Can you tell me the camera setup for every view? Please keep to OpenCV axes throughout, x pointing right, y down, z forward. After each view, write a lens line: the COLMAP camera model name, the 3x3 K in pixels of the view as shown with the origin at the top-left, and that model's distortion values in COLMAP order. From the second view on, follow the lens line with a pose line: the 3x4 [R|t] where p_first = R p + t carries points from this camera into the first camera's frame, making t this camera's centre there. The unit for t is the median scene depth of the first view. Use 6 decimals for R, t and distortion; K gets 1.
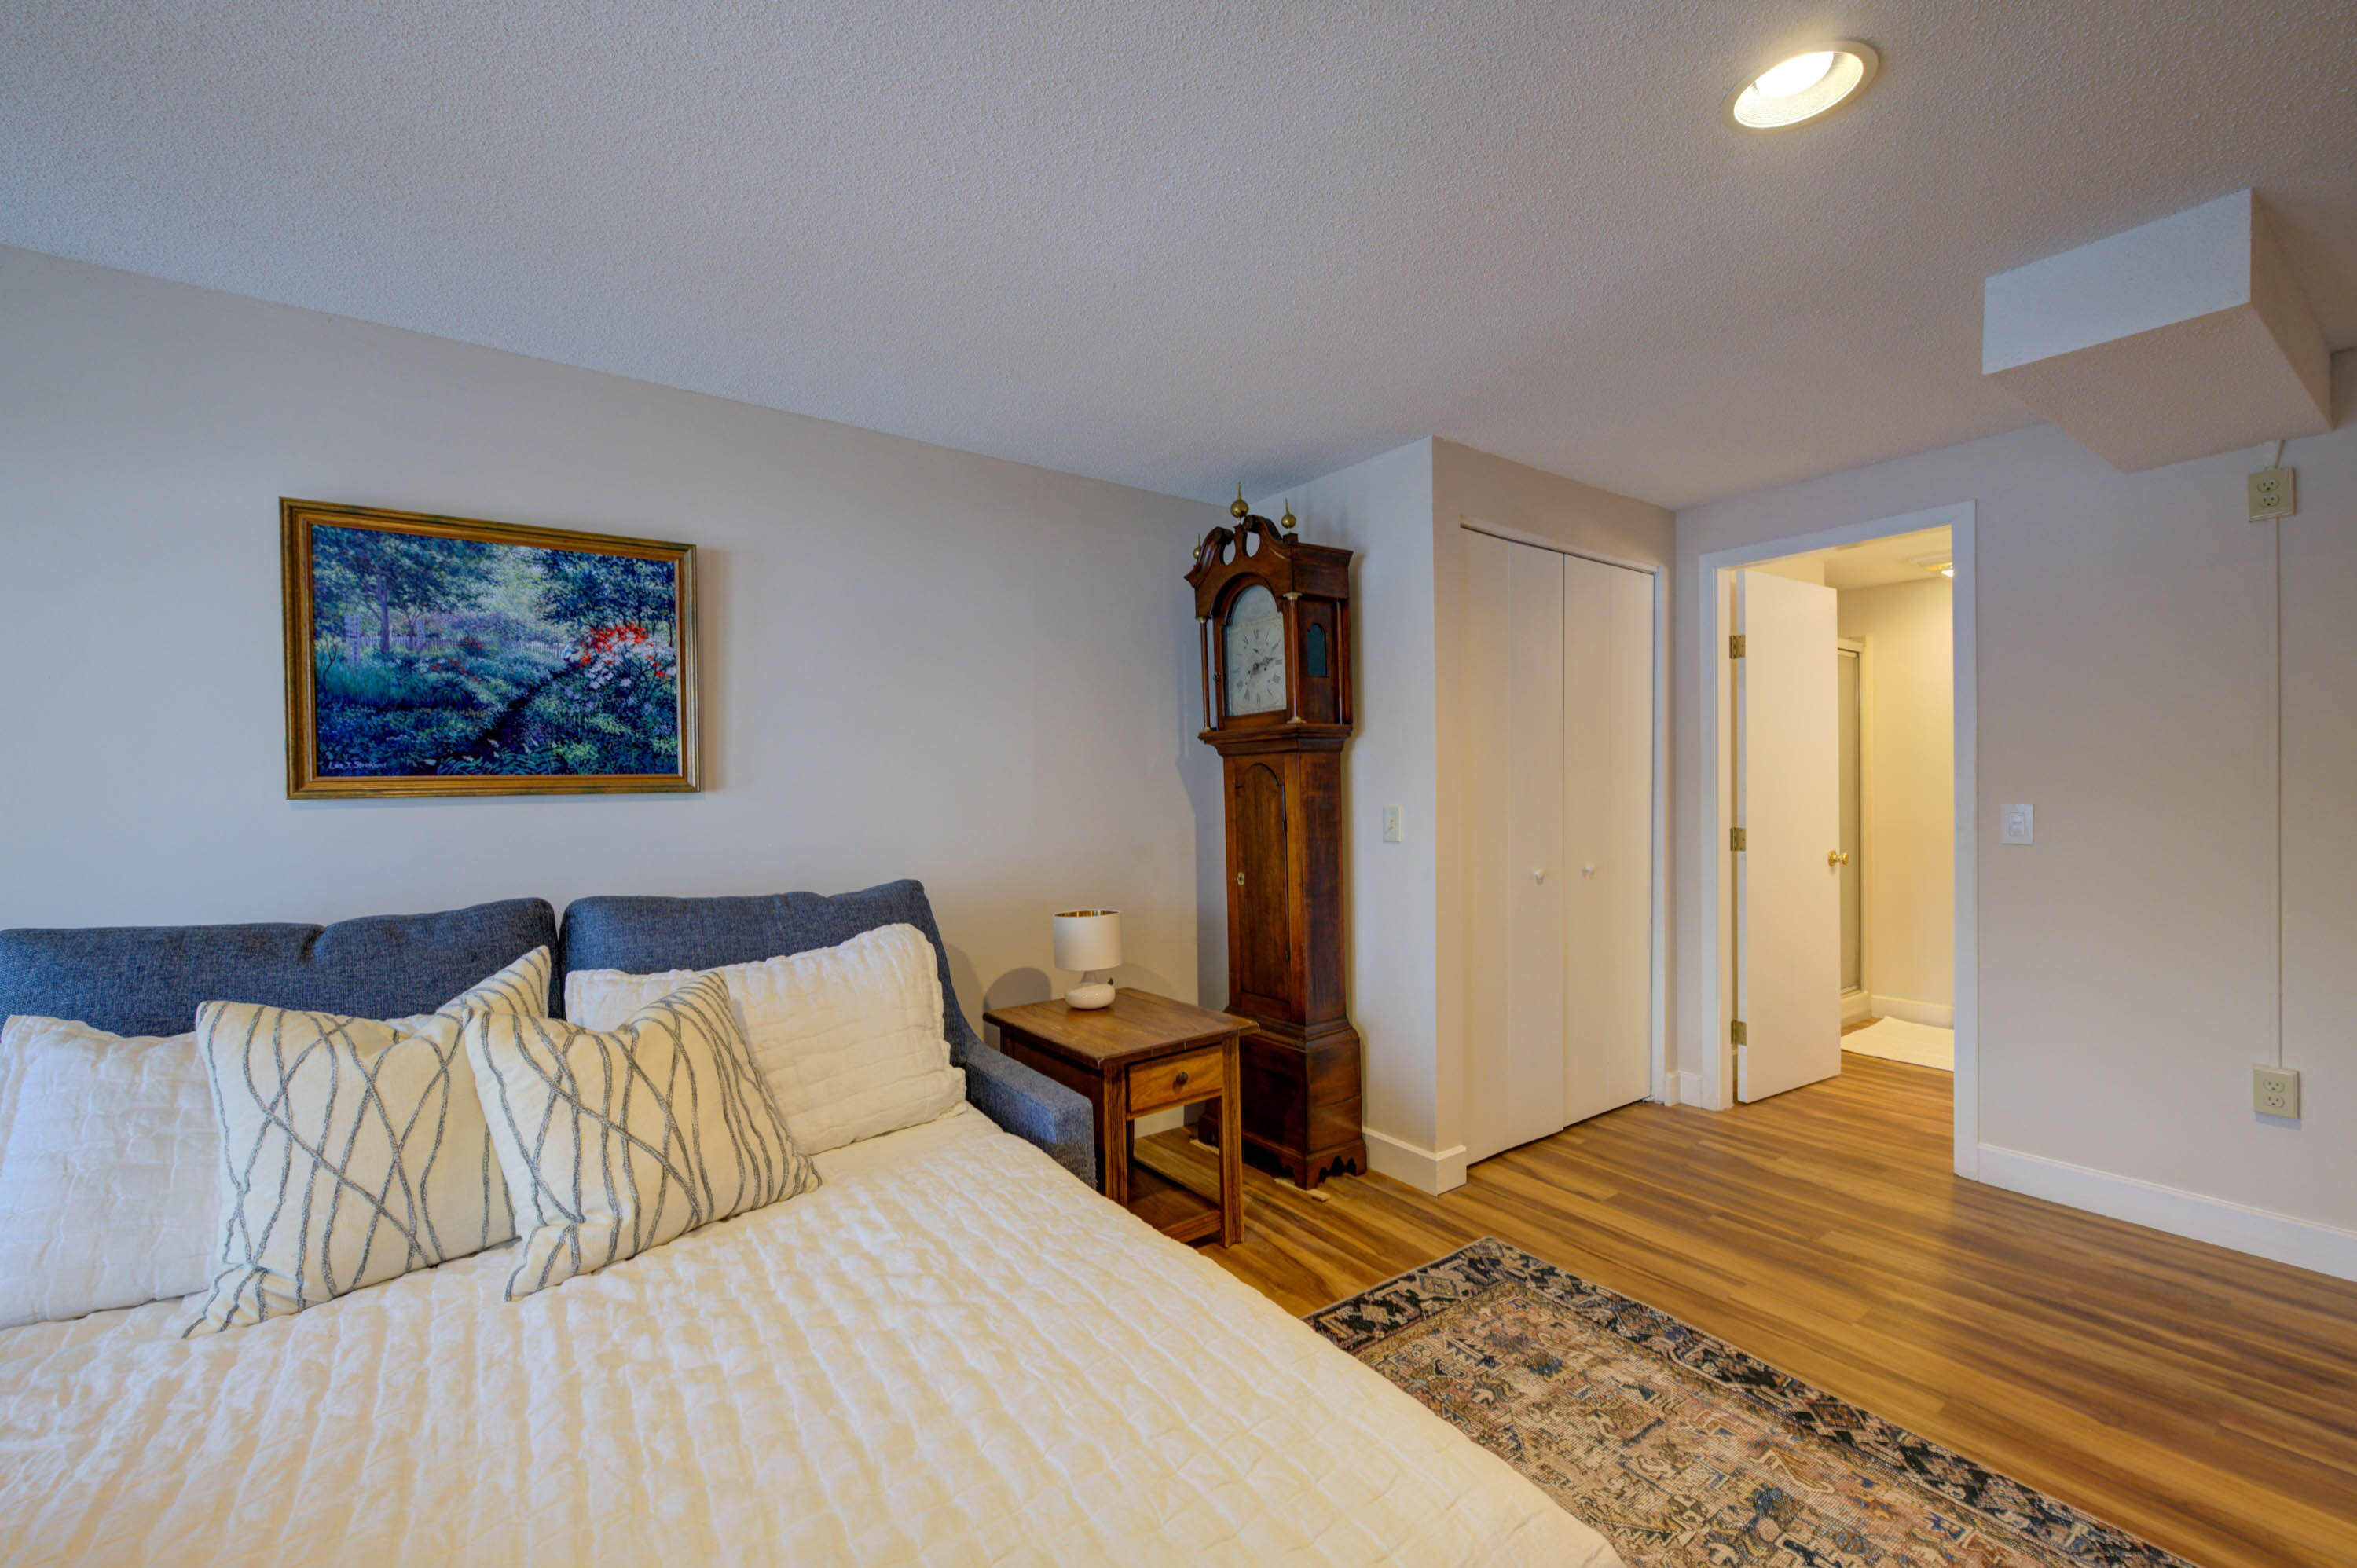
lens RADIAL K [[930.5, 0, 1173.2], [0, 930.5, 784.9], [0, 0, 1]] dist [-0.003550, -0.000655]
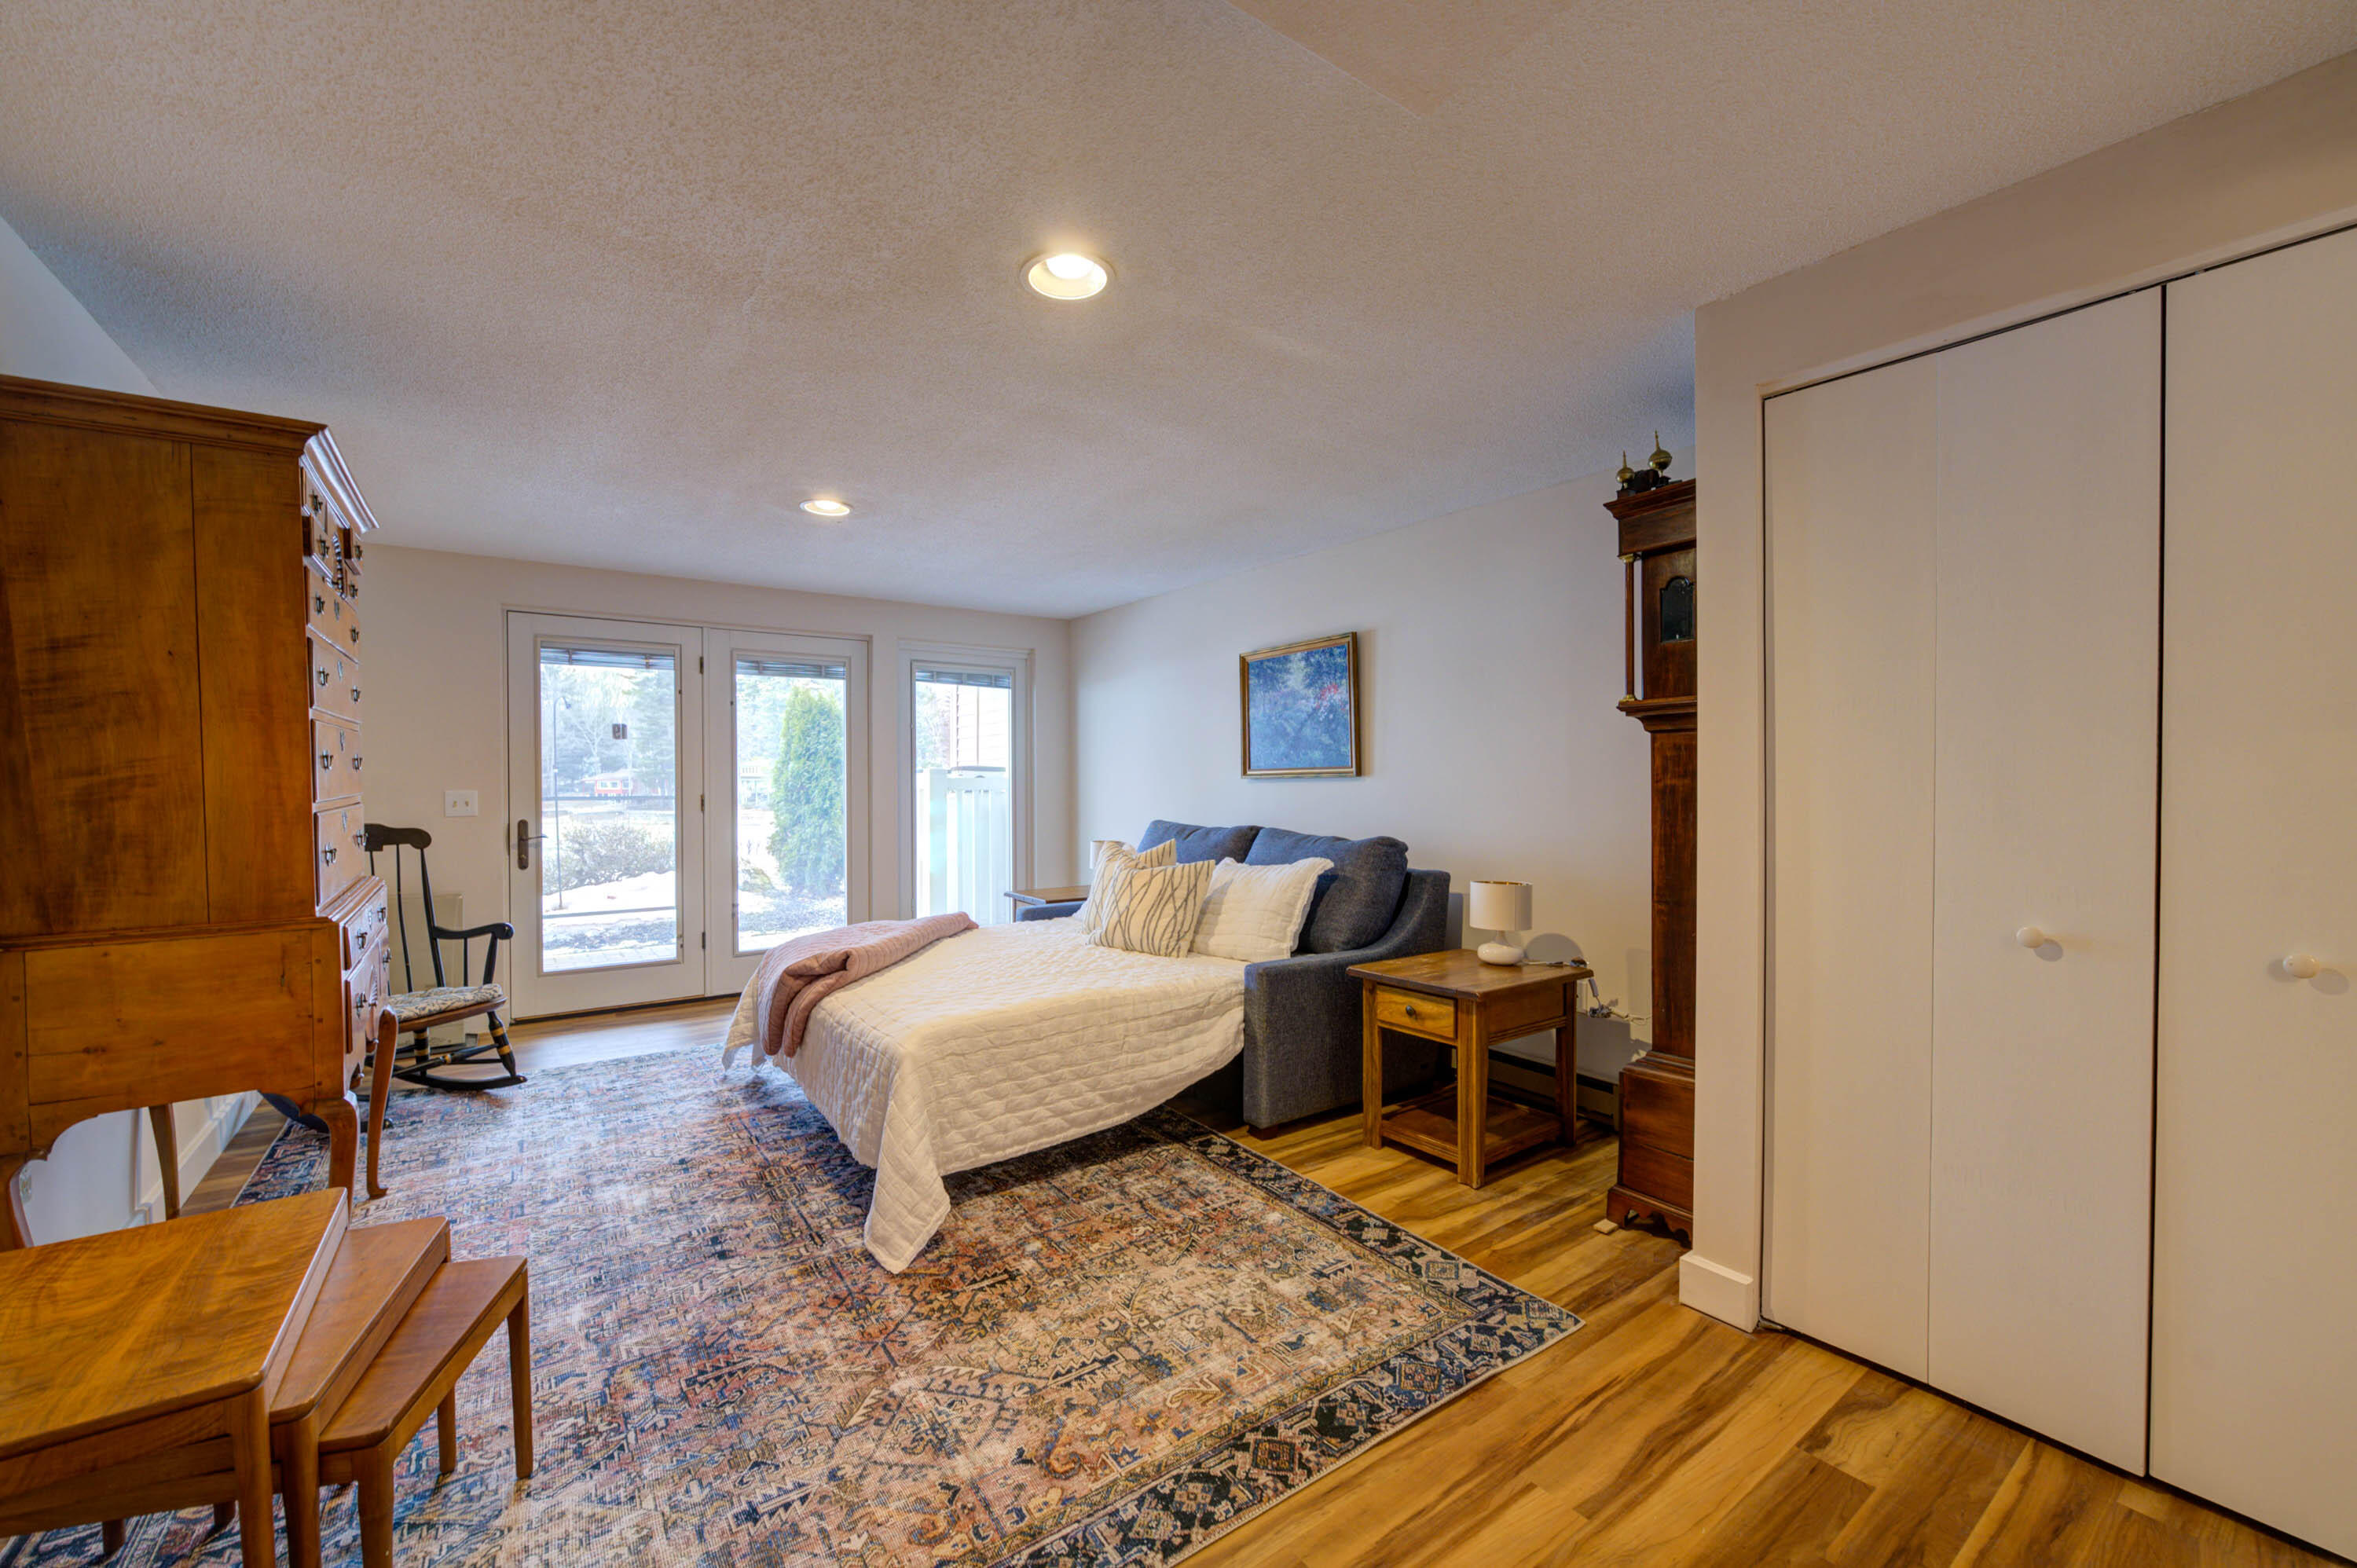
lens RADIAL K [[930.5, 0, 1173.2], [0, 930.5, 784.9], [0, 0, 1]] dist [-0.003550, -0.000655]
pose [[0.010884, 0.010136, -0.999889, 1.307565], [-0.000419, 0.999949, 0.010132, 0.006077], [0.999941, 0.000309, 0.010887, 0.715018]]
